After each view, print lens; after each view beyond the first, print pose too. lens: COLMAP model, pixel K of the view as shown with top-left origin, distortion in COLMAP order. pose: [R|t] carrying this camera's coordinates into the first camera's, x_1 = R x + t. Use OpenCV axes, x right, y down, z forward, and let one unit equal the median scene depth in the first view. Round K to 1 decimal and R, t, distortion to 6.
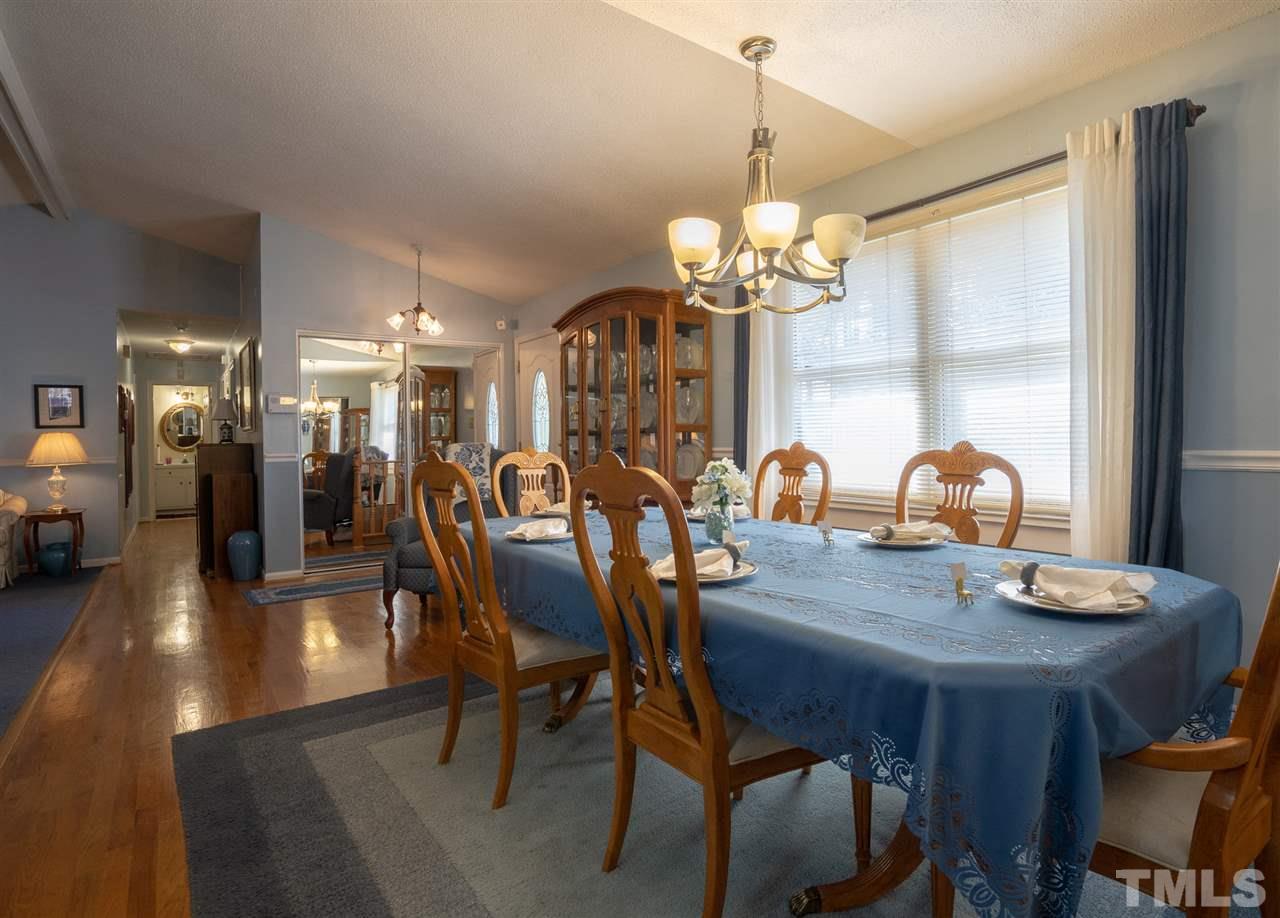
lens RADIAL K [[656.8, 0, 640.0], [0, 656.8, 459.0], [0, 0, 1]] dist [-0.000663, -0.000302]
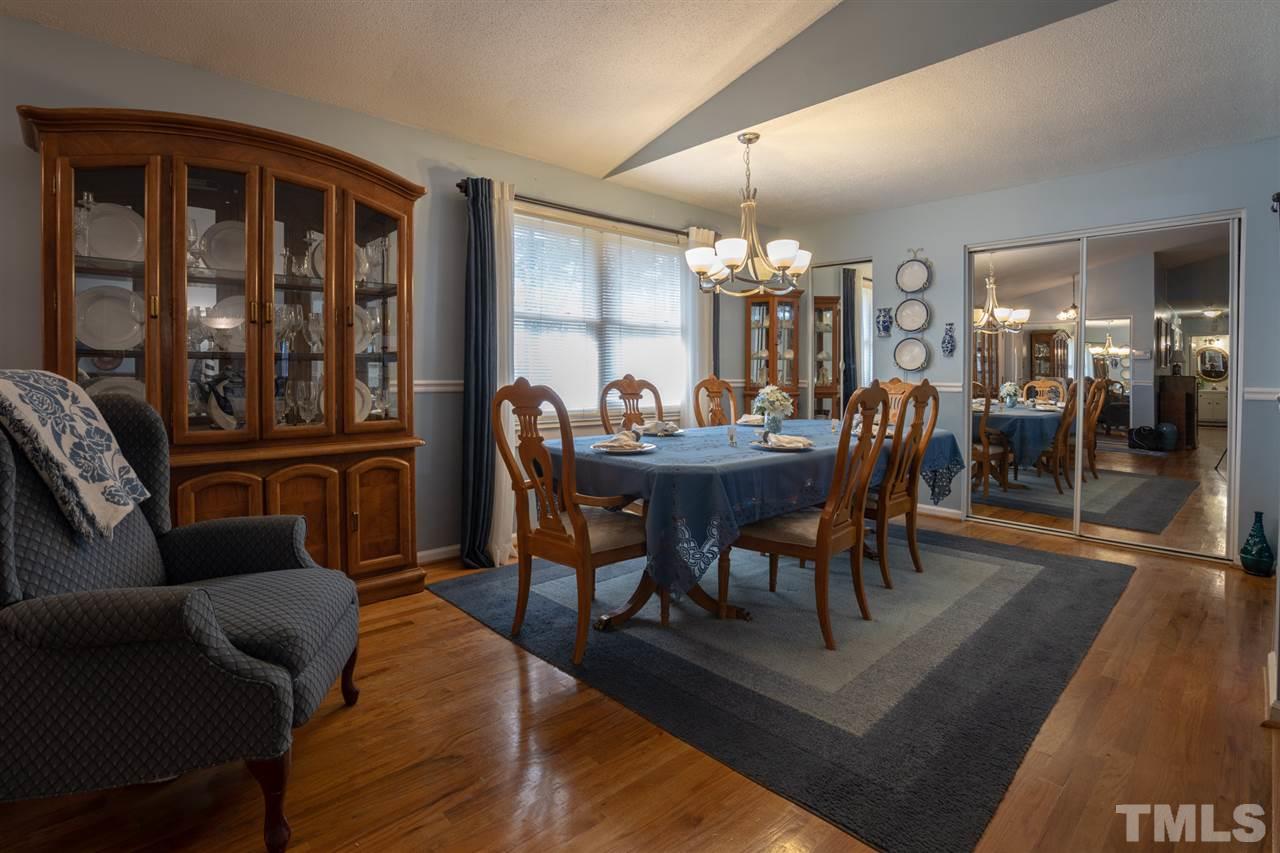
lens RADIAL K [[611.4, 0, 641.8], [0, 611.4, 394.1], [0, 0, 1]] dist [-0.054683, 0.027356]
pose [[-0.126839, -0.009563, 0.991877, -1.029928], [0.039834, 0.999098, 0.014726, -0.002642], [-0.991123, 0.041379, -0.126343, 1.153306]]
